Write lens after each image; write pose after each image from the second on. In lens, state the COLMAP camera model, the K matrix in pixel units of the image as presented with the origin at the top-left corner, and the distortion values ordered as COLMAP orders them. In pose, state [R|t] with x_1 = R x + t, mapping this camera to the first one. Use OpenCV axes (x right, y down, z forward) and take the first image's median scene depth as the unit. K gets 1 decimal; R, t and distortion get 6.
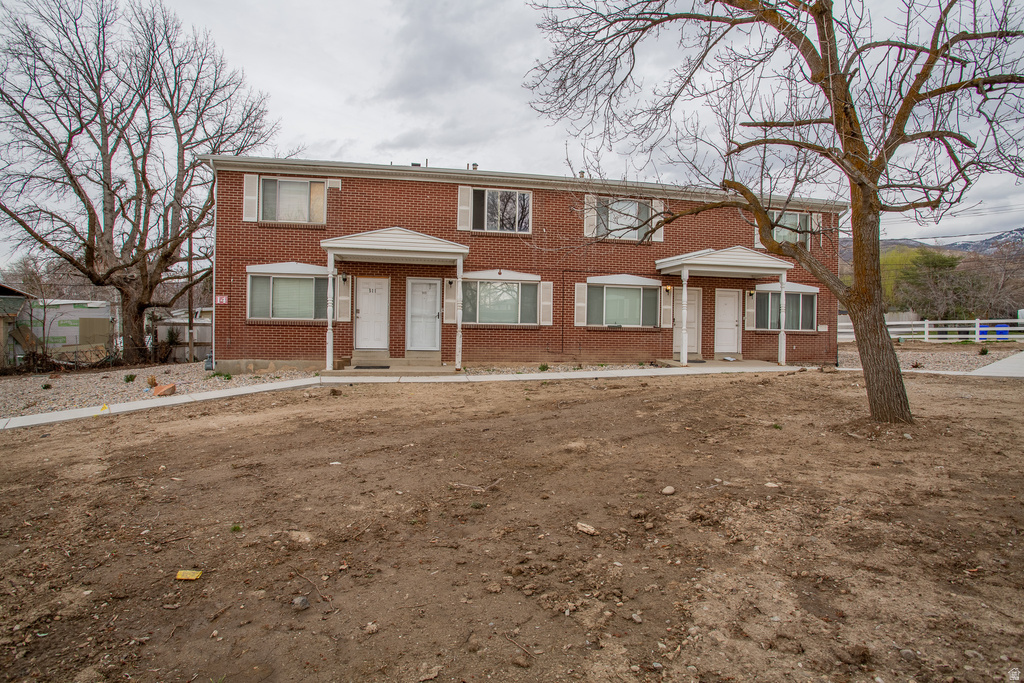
lens RADIAL K [[500.5, 0, 508.3], [0, 500.5, 336.1], [0, 0, 1]] dist [-0.078662, 0.034498]
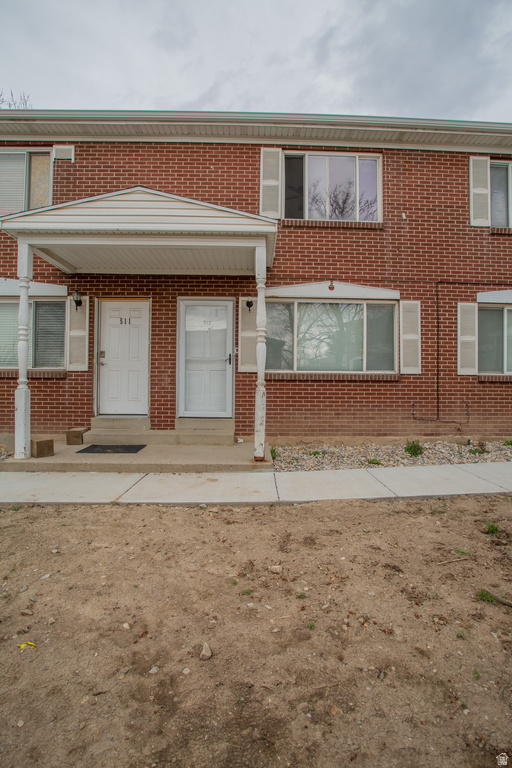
lens RADIAL K [[375.4, 0, 260.4], [0, 375.4, 383.9], [0, 0, 1]] dist [-0.078662, 0.034498]
pose [[0.989041, -0.008061, -0.147421, -0.036815], [0.006904, 0.999941, -0.008360, -0.007355], [0.147480, 0.007250, 0.989038, 0.555934]]
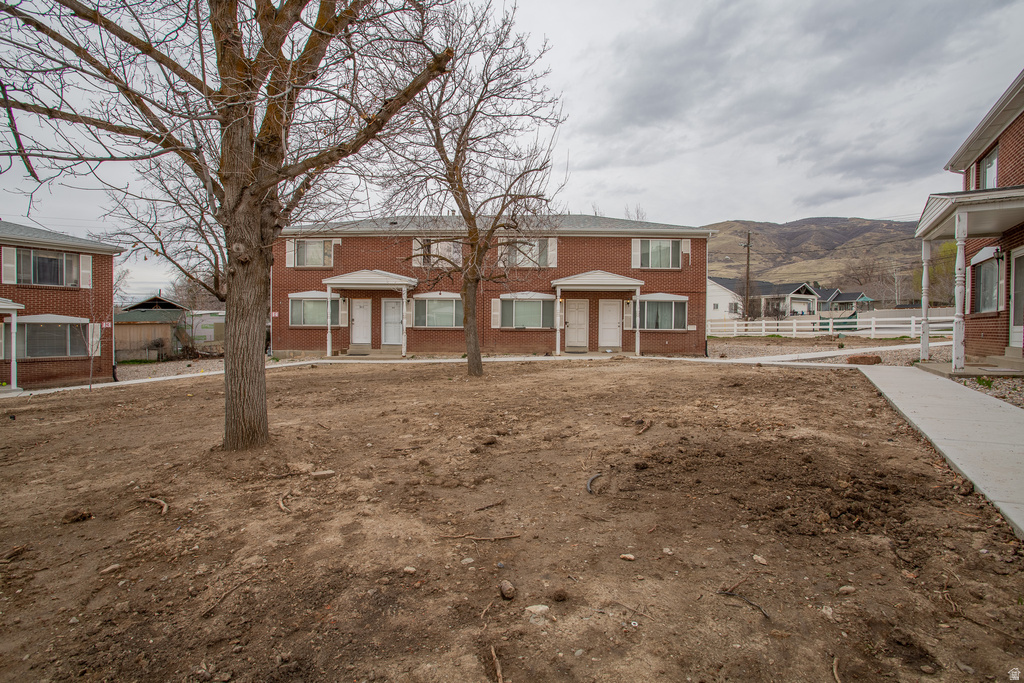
lens RADIAL K [[500.5, 0, 508.3], [0, 500.5, 336.1], [0, 0, 1]] dist [-0.078662, 0.034498]
pose [[0.976775, -0.003745, -0.214236, 0.517411], [0.006152, 0.999925, 0.010569, -0.011963], [0.214181, -0.011642, 0.976725, -0.448447]]
